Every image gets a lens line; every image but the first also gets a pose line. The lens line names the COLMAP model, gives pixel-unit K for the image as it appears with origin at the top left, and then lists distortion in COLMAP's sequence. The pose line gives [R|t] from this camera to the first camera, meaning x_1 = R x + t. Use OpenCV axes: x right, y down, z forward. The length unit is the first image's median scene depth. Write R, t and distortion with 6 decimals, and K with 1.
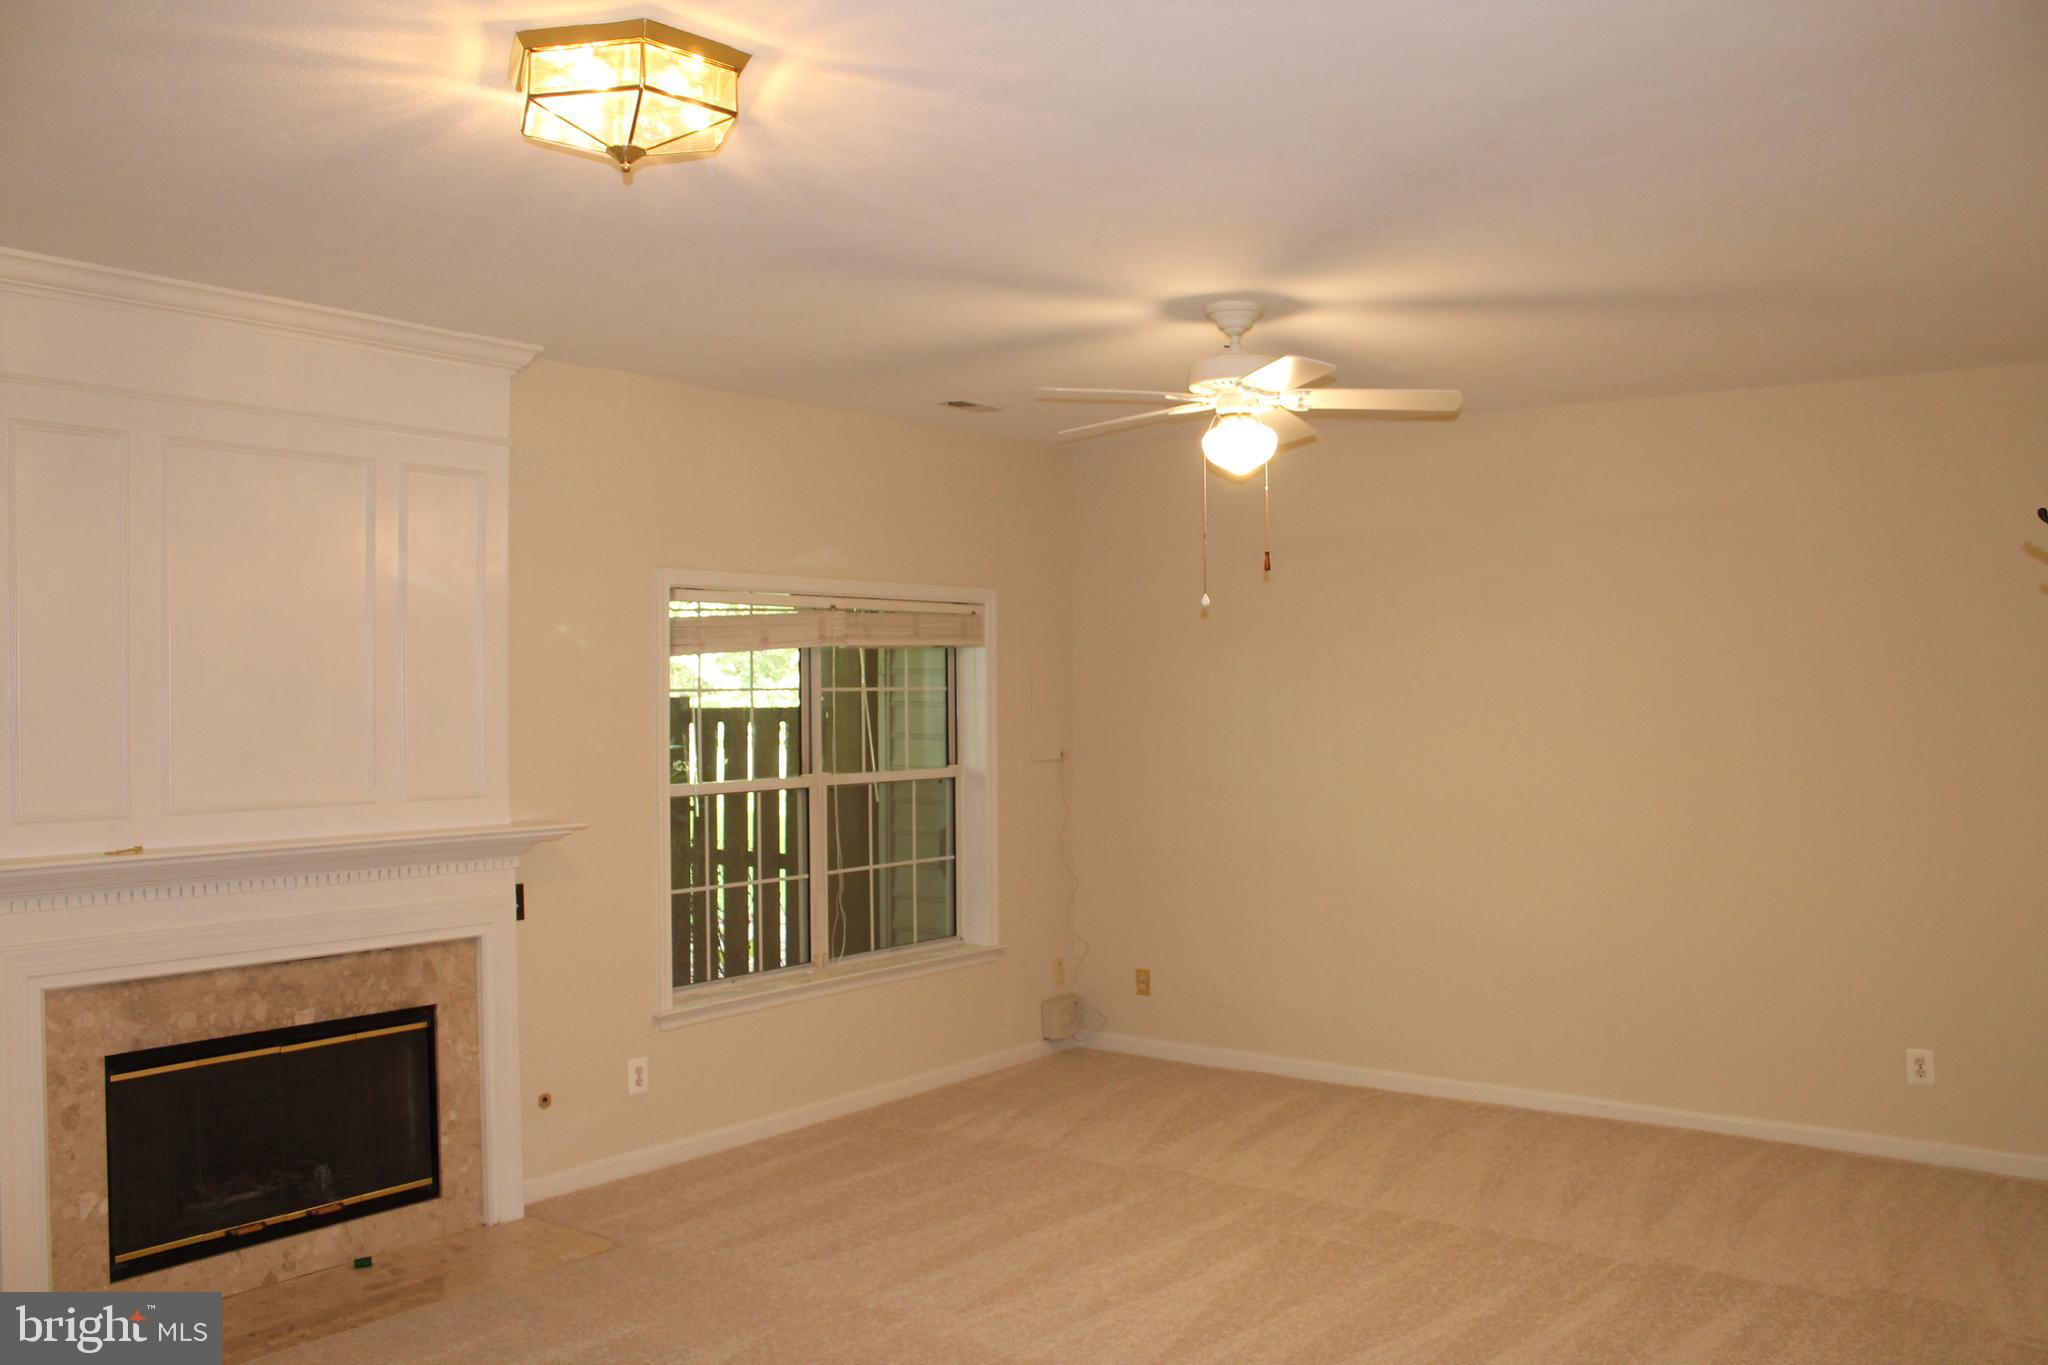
lens RADIAL K [[1746.4, 0, 1013.0], [0, 1746.4, 689.9], [0, 0, 1]] dist [-0.157613, 0.153136]
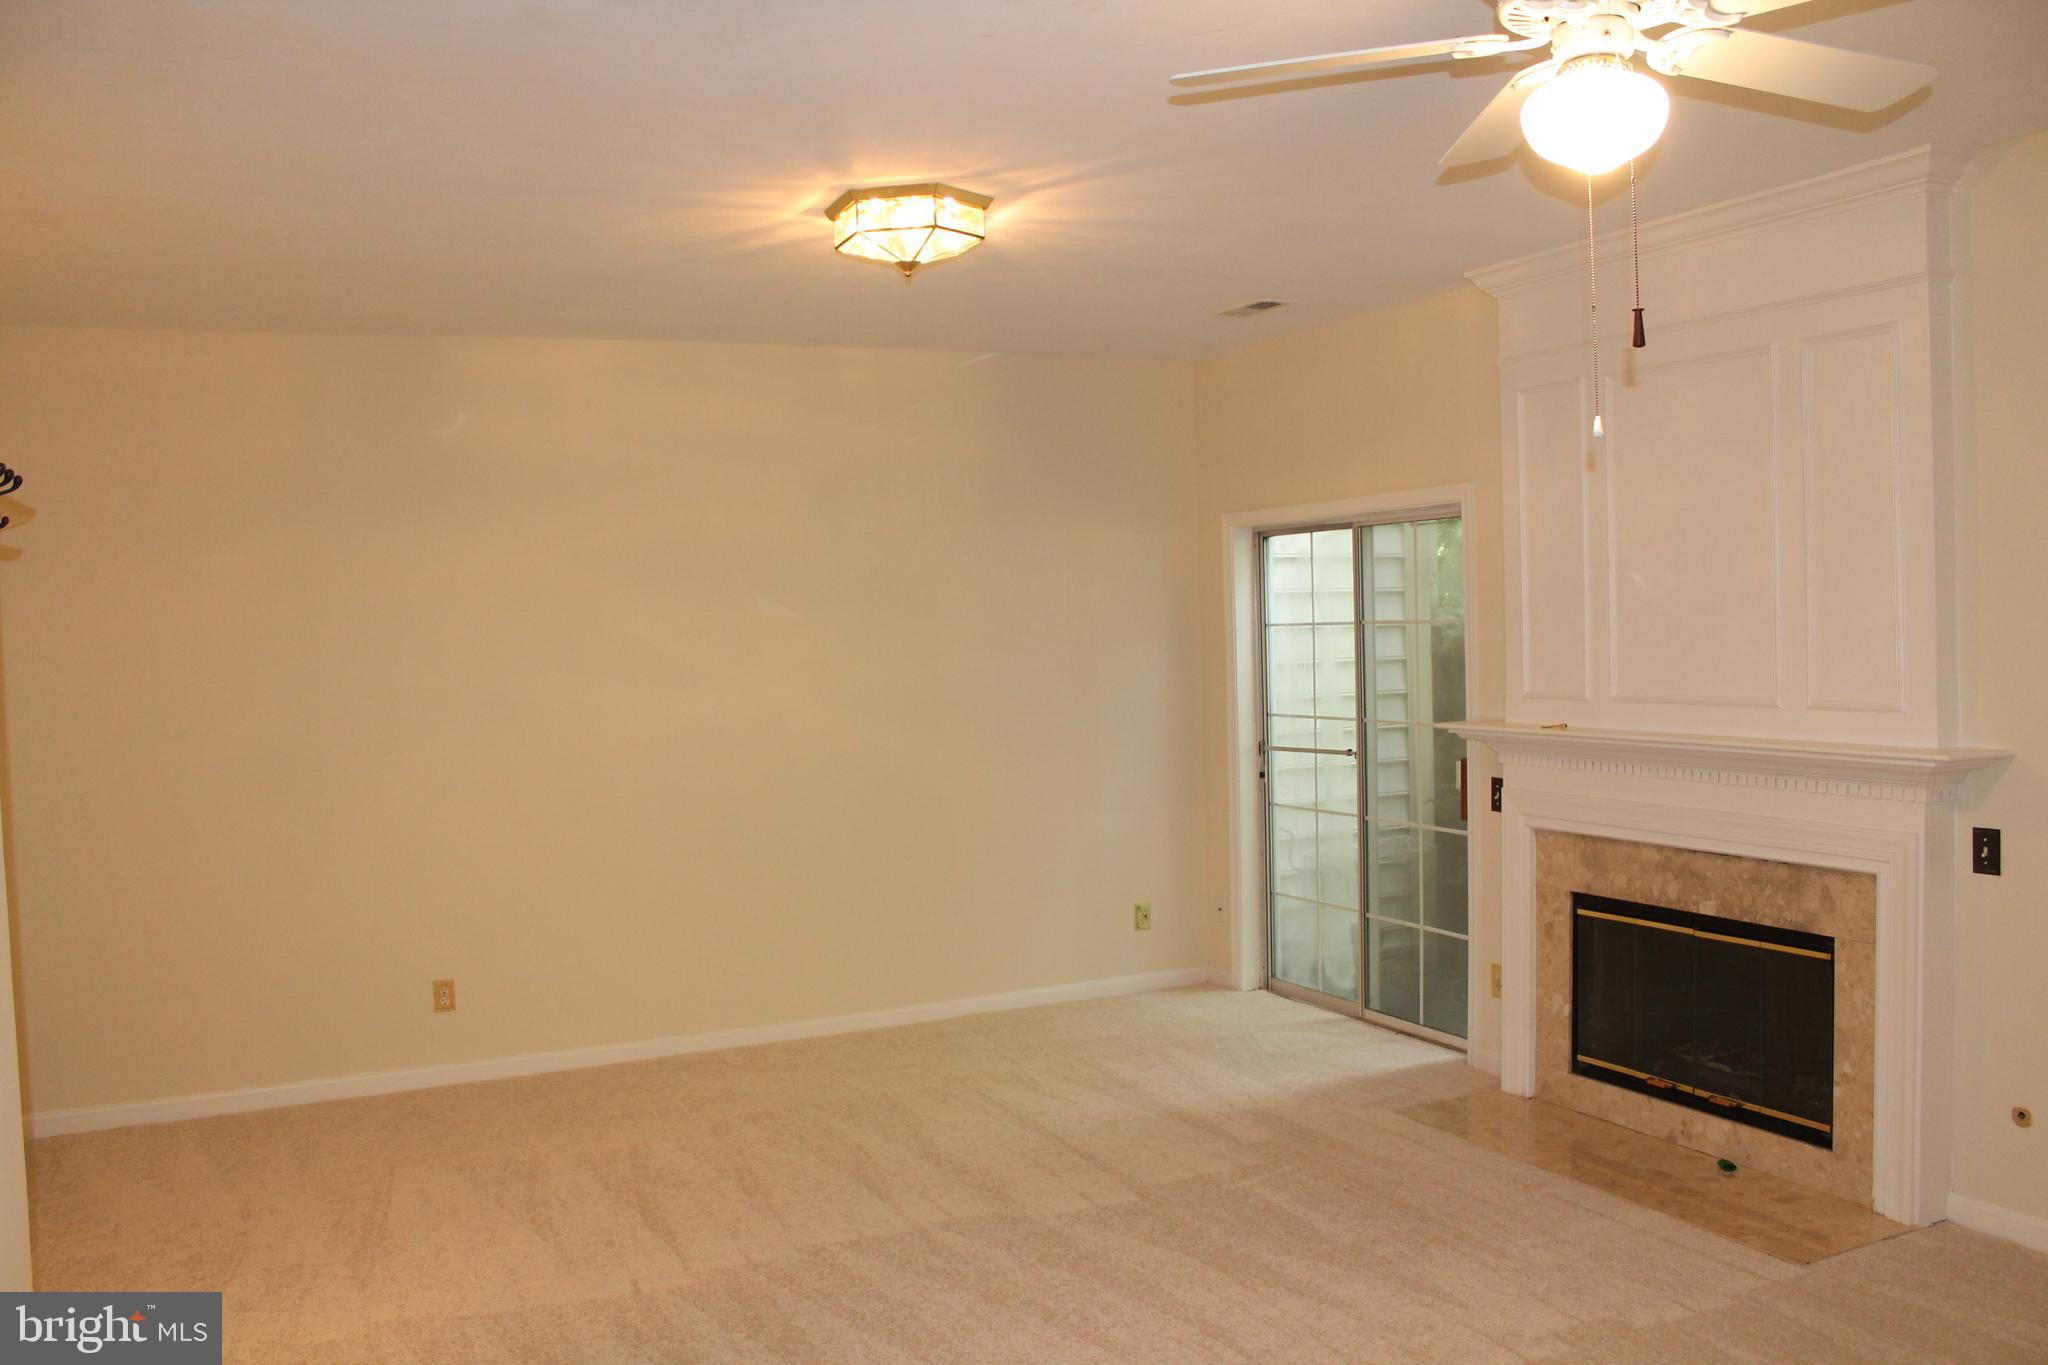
lens RADIAL K [[1746.4, 0, 1013.0], [0, 1746.4, 689.9], [0, 0, 1]] dist [-0.157613, 0.153136]
pose [[-0.462348, 0.053510, -0.885083, 0.675937], [0.033466, 0.998519, 0.042887, 0.001750], [0.886067, -0.009792, -0.463454, 1.088653]]
